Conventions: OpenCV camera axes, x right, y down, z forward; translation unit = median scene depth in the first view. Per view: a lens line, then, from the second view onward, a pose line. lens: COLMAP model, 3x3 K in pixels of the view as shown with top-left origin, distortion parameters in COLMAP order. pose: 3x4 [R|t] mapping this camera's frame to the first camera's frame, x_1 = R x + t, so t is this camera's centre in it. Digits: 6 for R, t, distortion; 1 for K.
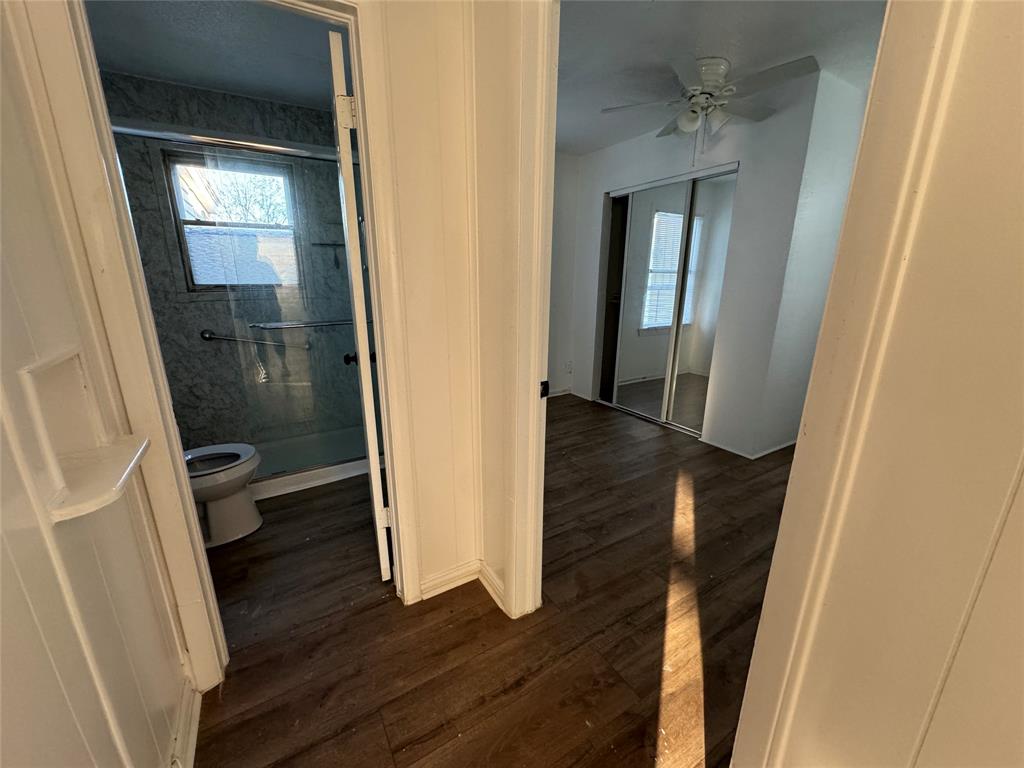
lens RADIAL K [[408.3, 0, 510.0], [0, 408.3, 384.1], [0, 0, 1]] dist [-0.001785, -0.000244]
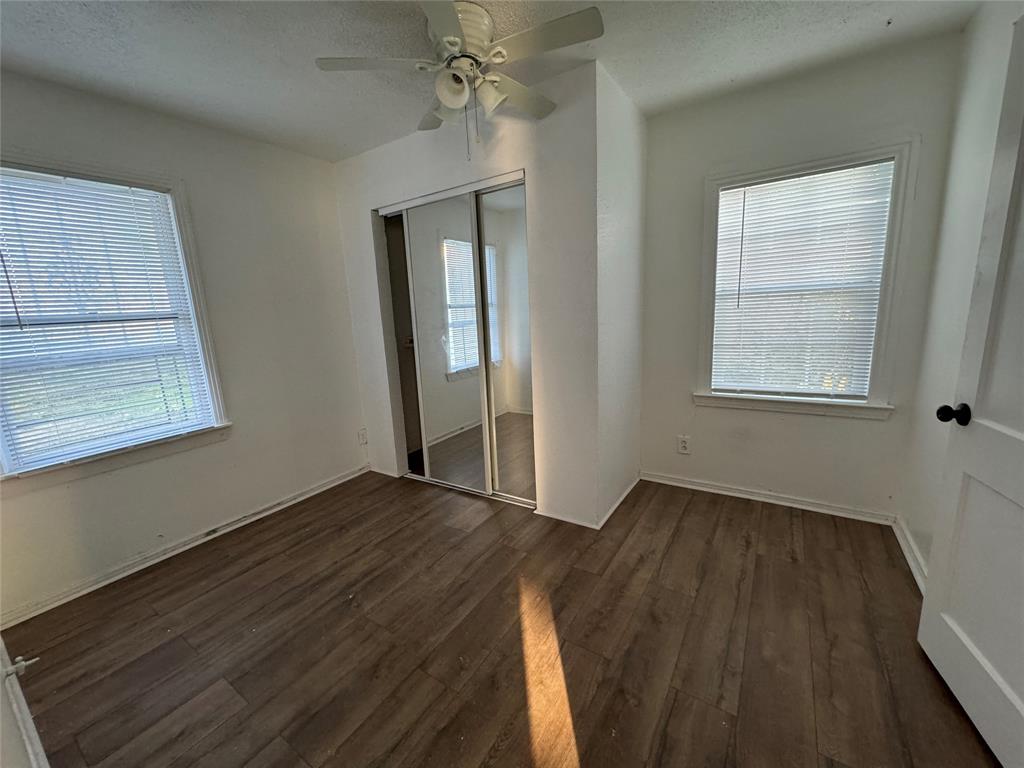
lens RADIAL K [[408.3, 0, 510.0], [0, 408.3, 384.1], [0, 0, 1]] dist [-0.001785, -0.000244]
pose [[0.902481, -0.128012, 0.411267, 0.108885], [0.162220, 0.985527, -0.049216, -0.066416], [-0.399015, 0.111132, 0.910185, 0.234973]]
